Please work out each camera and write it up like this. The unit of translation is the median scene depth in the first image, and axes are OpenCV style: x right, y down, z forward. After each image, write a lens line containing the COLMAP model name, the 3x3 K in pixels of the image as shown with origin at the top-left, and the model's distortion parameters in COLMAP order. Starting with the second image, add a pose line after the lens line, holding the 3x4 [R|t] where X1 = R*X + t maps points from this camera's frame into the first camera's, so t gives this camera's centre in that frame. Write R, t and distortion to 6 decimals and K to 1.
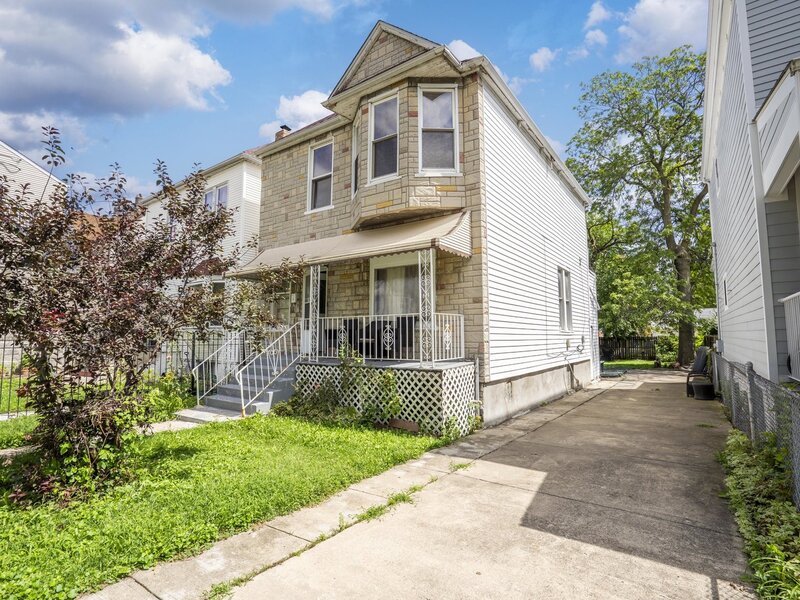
lens RADIAL K [[418.2, 0, 400.0], [0, 418.2, 300.0], [0, 0, 1]] dist [-0.002637, -0.000173]
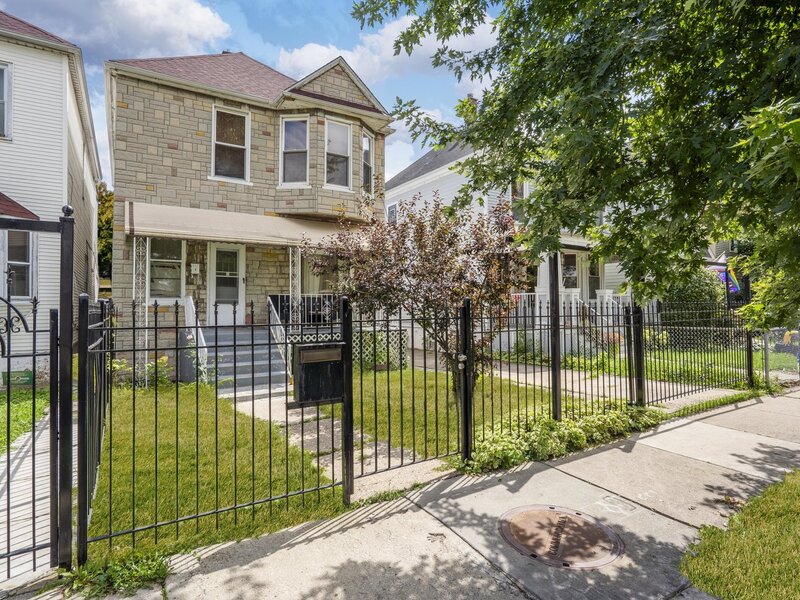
lens RADIAL K [[439.9, 0, 400.0], [0, 439.9, 300.0], [0, 0, 1]] dist [0.001121, 0.000309]
pose [[0.393903, 0.012146, 0.919072, -0.978035], [-0.074891, 0.997012, 0.018922, 0.011775], [-0.916096, -0.076284, 0.393635, 0.220637]]
